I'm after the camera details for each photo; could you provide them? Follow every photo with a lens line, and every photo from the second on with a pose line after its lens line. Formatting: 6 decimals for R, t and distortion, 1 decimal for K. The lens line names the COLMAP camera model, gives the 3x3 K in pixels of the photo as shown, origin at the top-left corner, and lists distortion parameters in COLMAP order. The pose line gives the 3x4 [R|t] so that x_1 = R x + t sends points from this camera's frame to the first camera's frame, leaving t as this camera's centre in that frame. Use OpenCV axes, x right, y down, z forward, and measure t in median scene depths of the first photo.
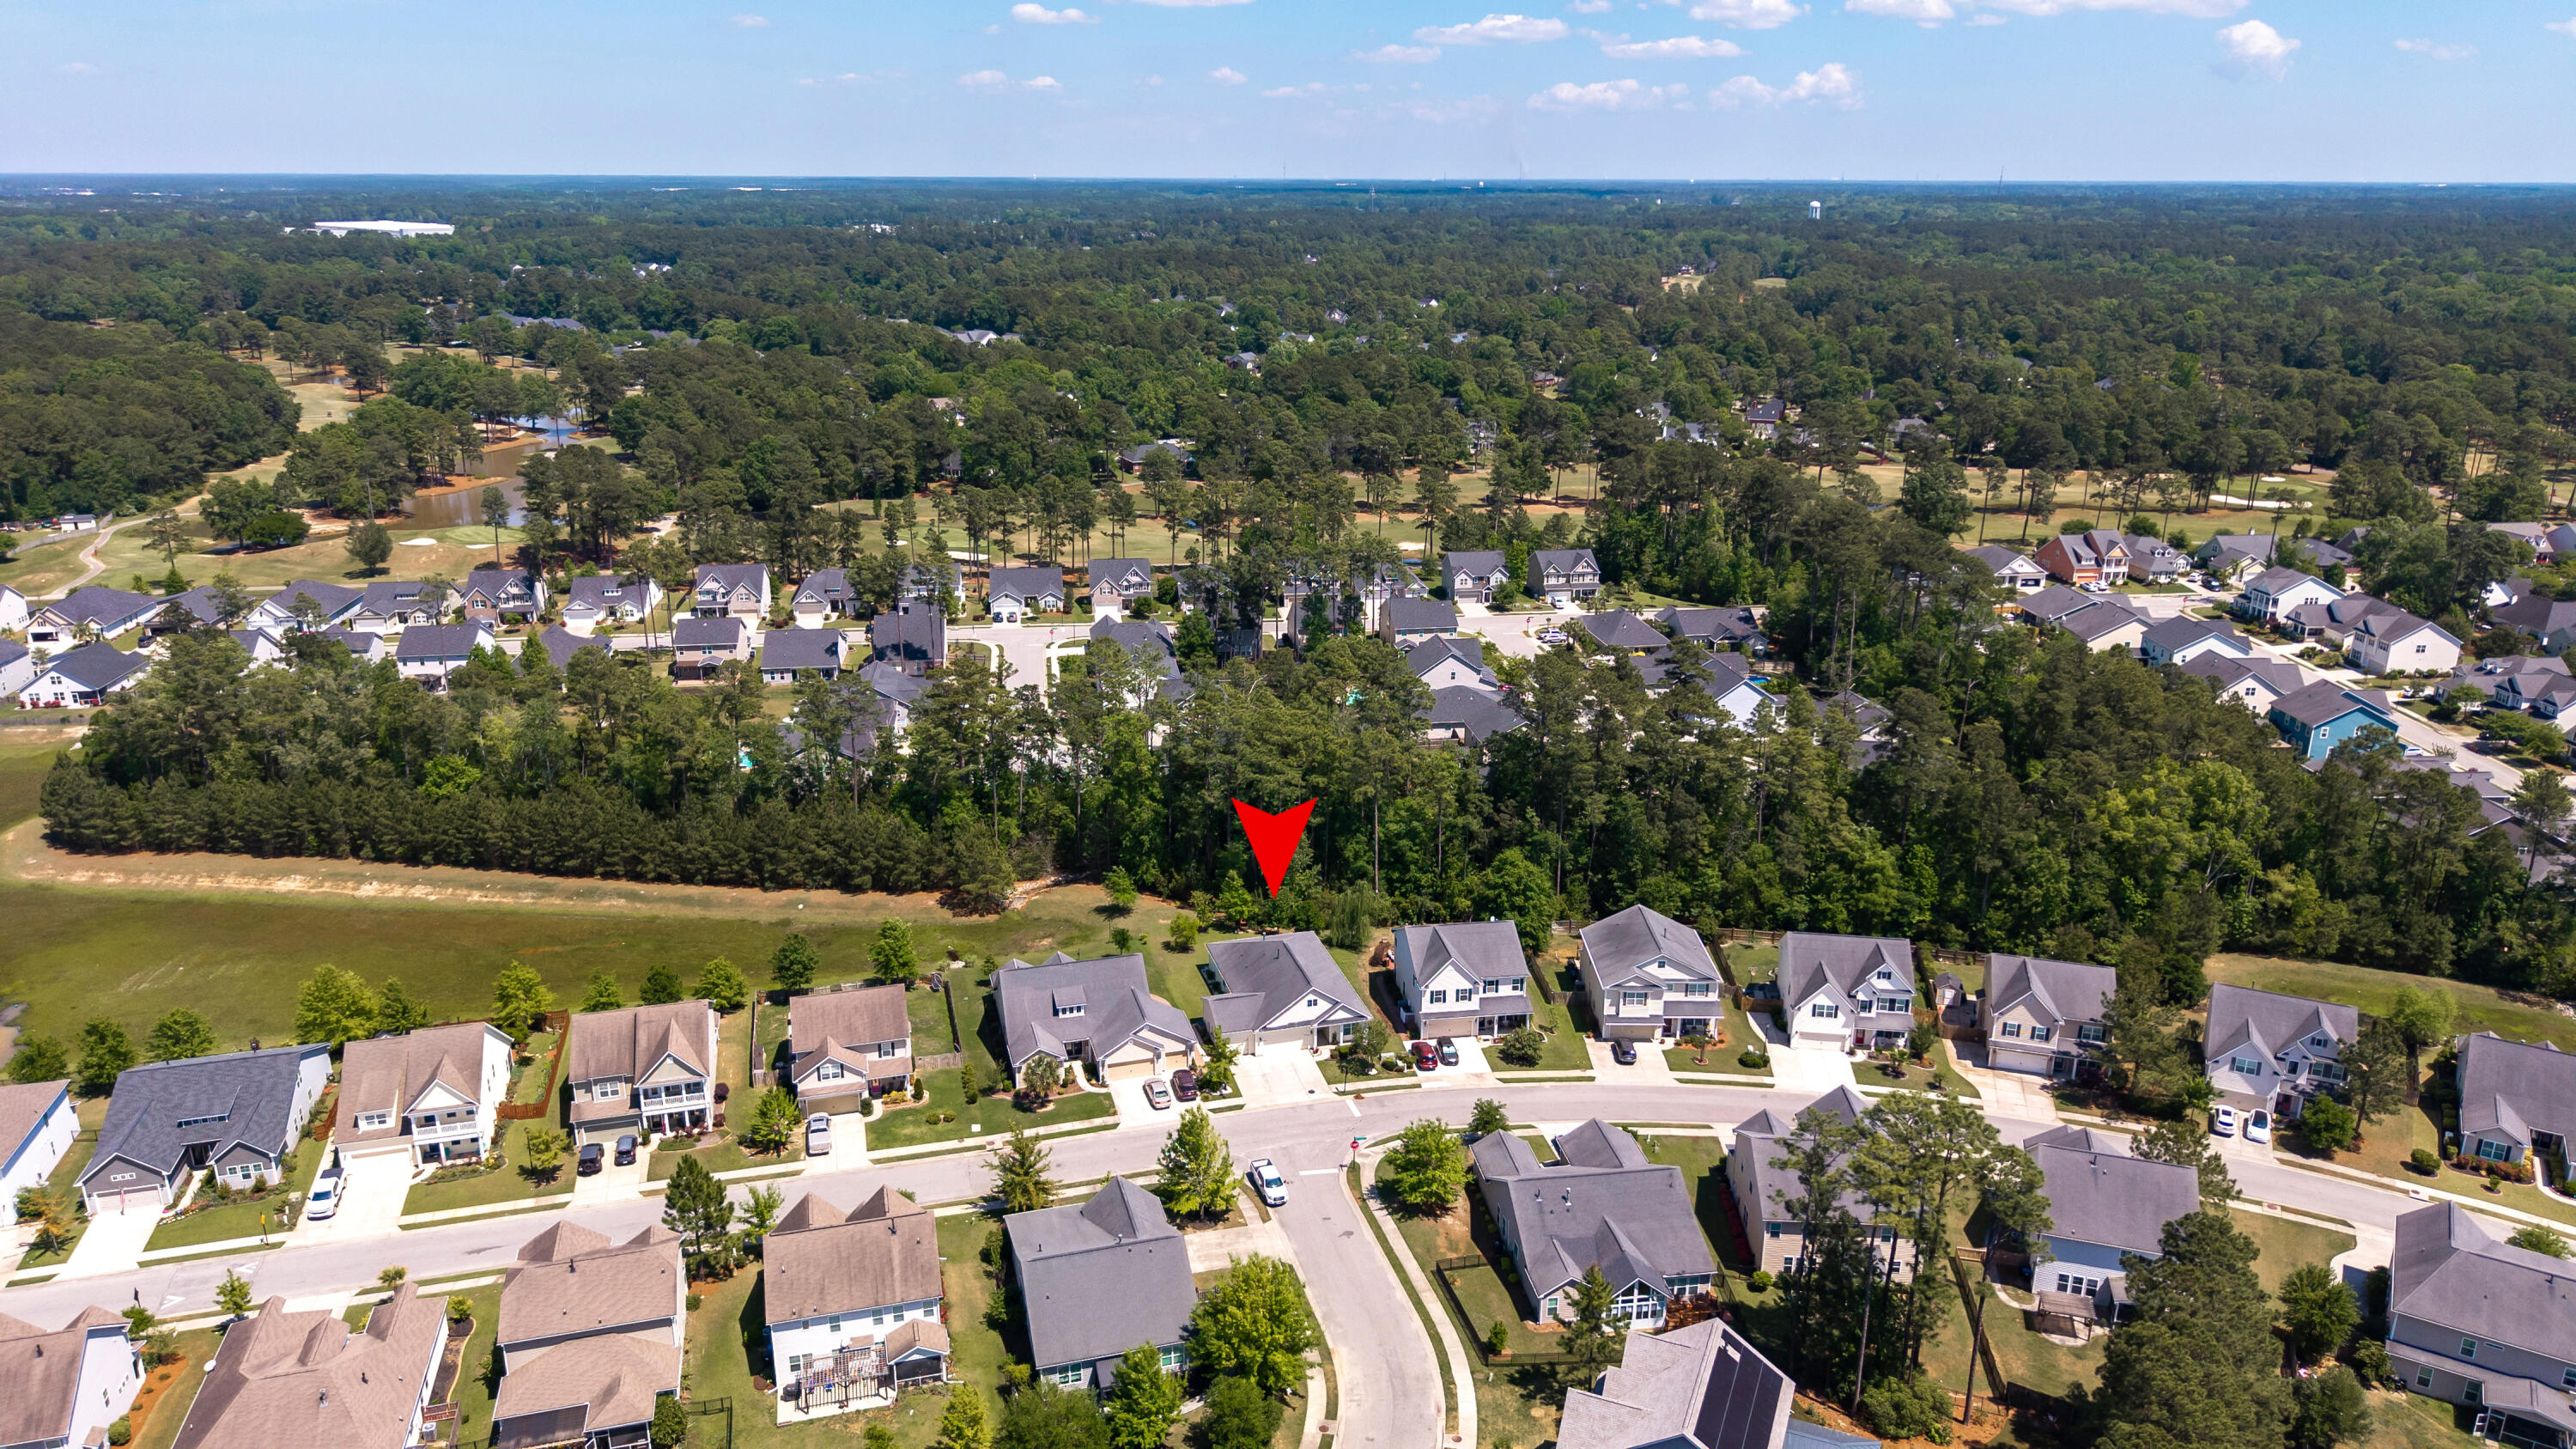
lens RADIAL K [[1772.4, 0, 1288.0], [0, 1772.4, 724.5], [0, 0, 1]] dist [0.136750, -0.000610]
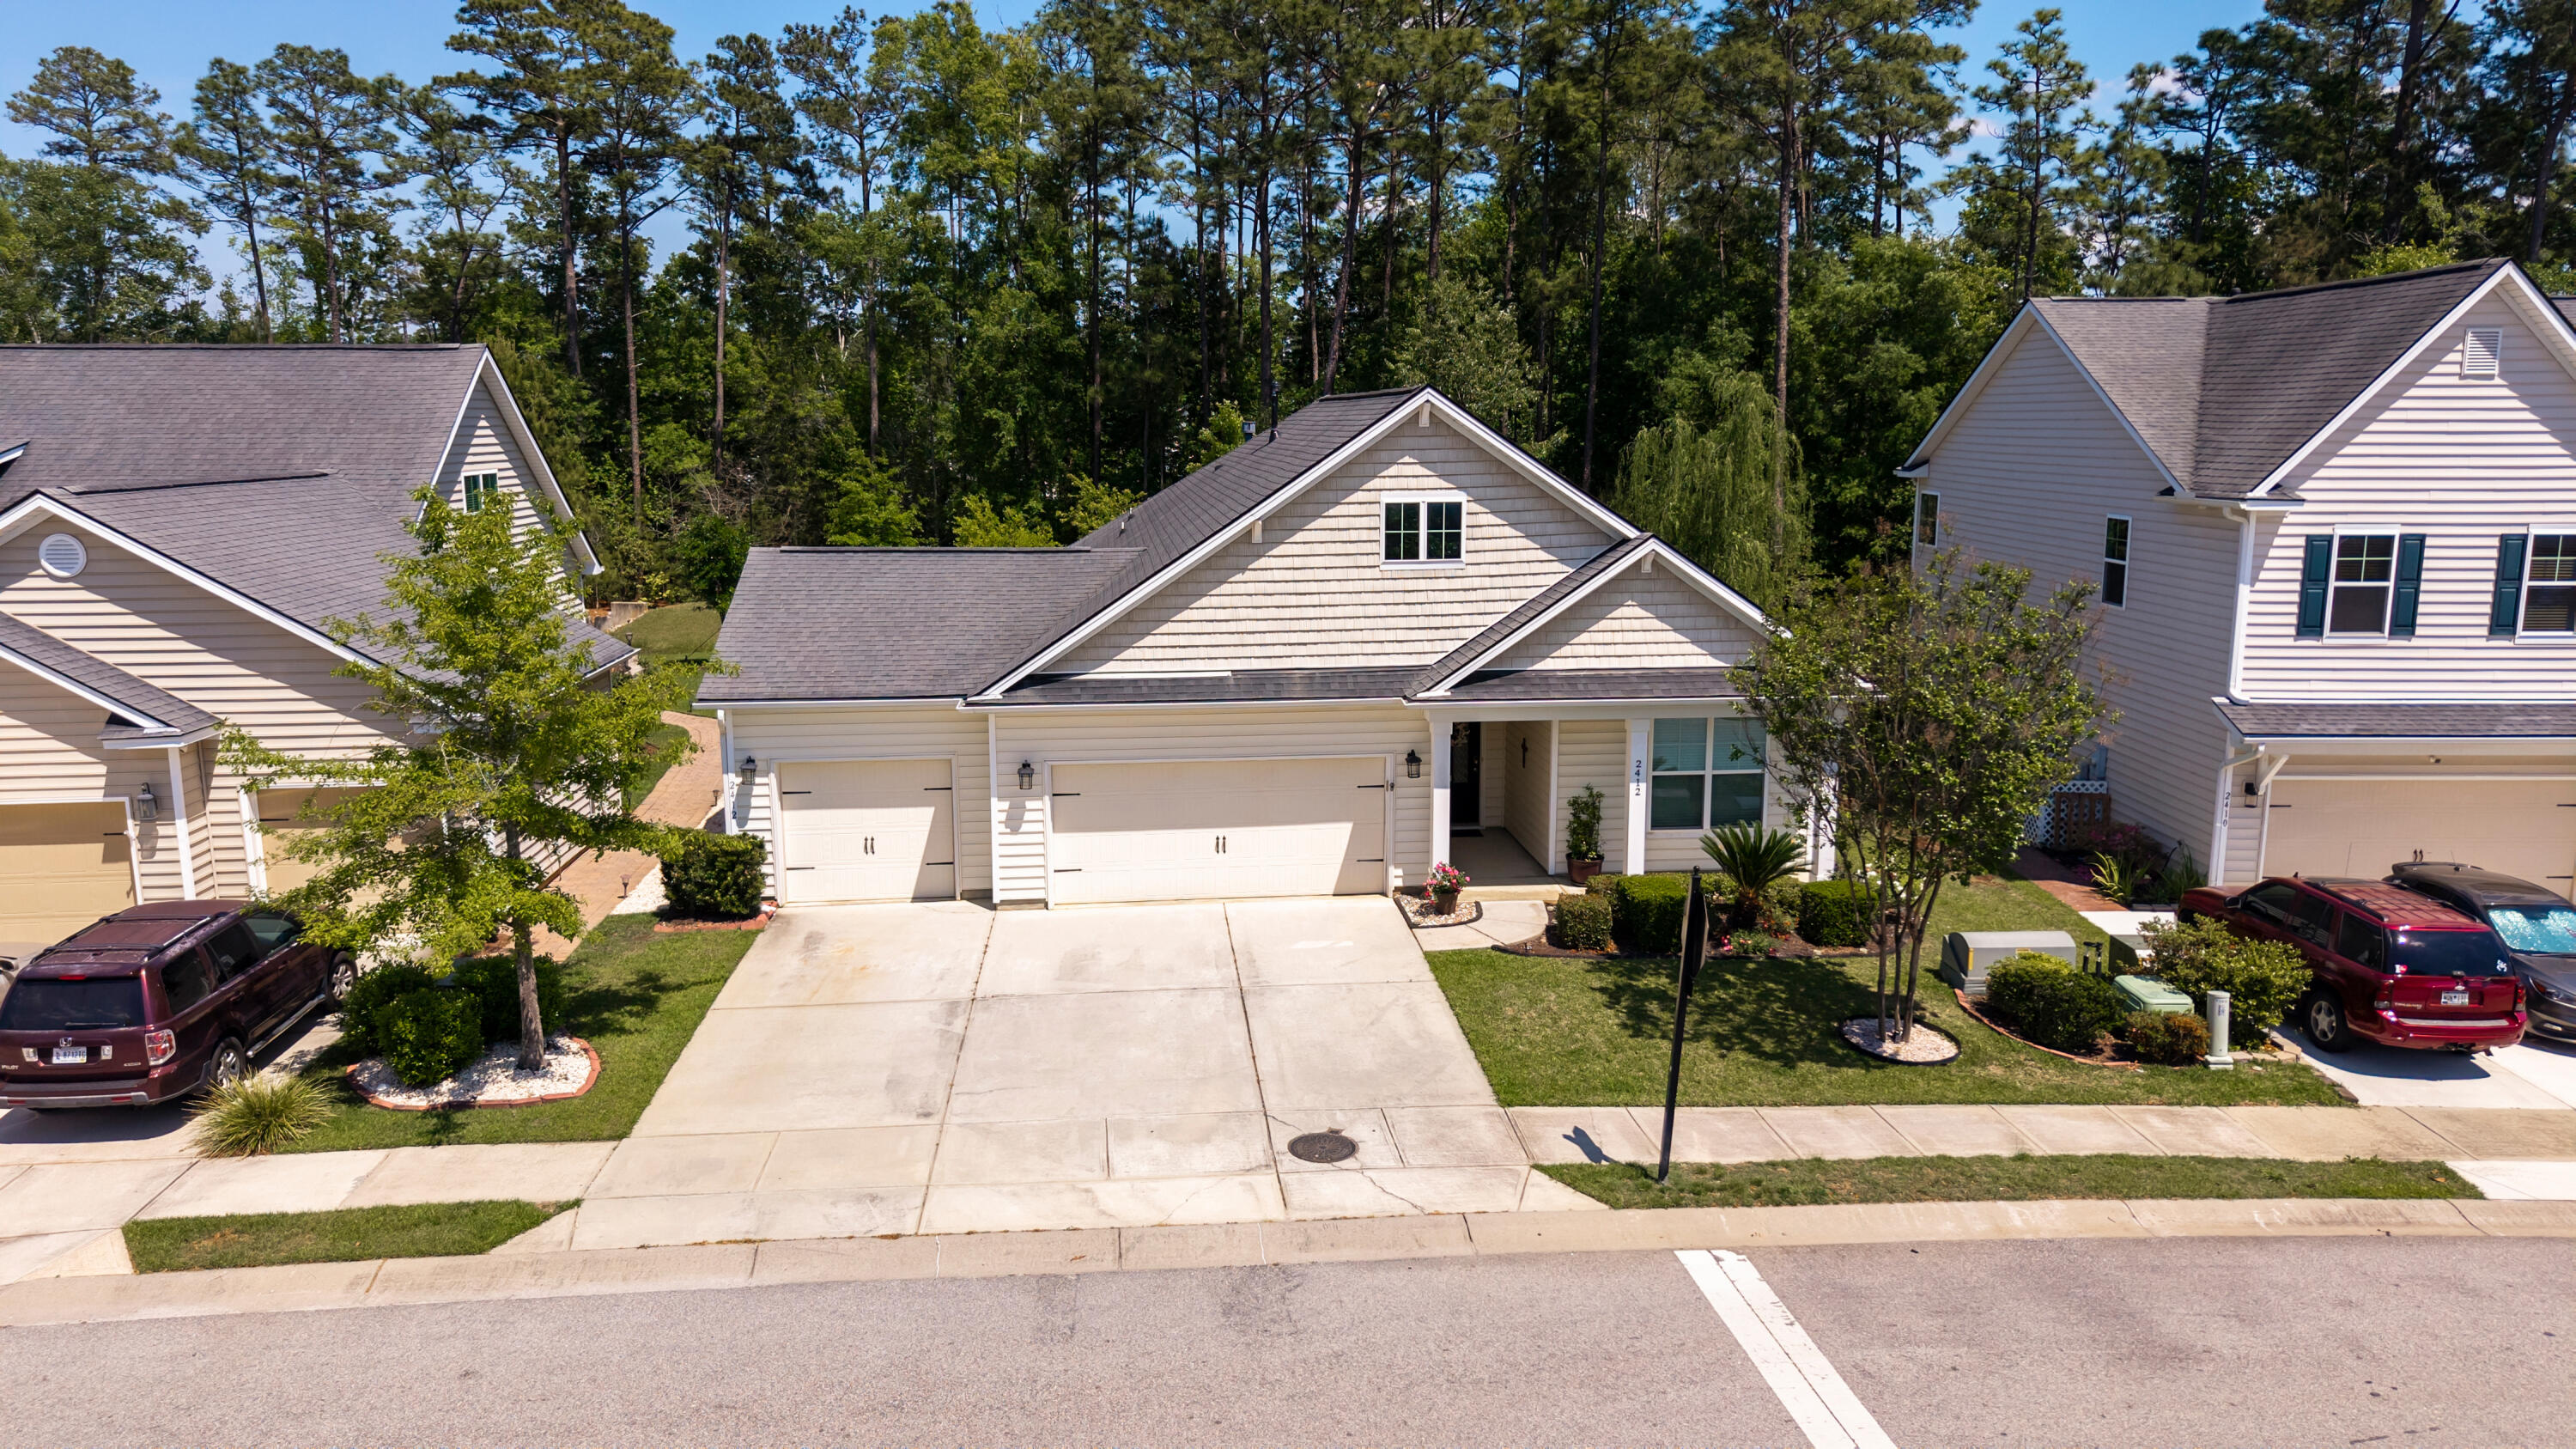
lens RADIAL K [[1745.6, 0, 1288.0], [0, 1745.6, 724.5], [0, 0, 1]] dist [-0.001164, -0.005210]
pose [[0.985316, 0.026816, -0.168622, 0.025462], [-0.050622, 0.989067, -0.138505, 0.184597], [0.163064, 0.145007, 0.975901, 0.848197]]
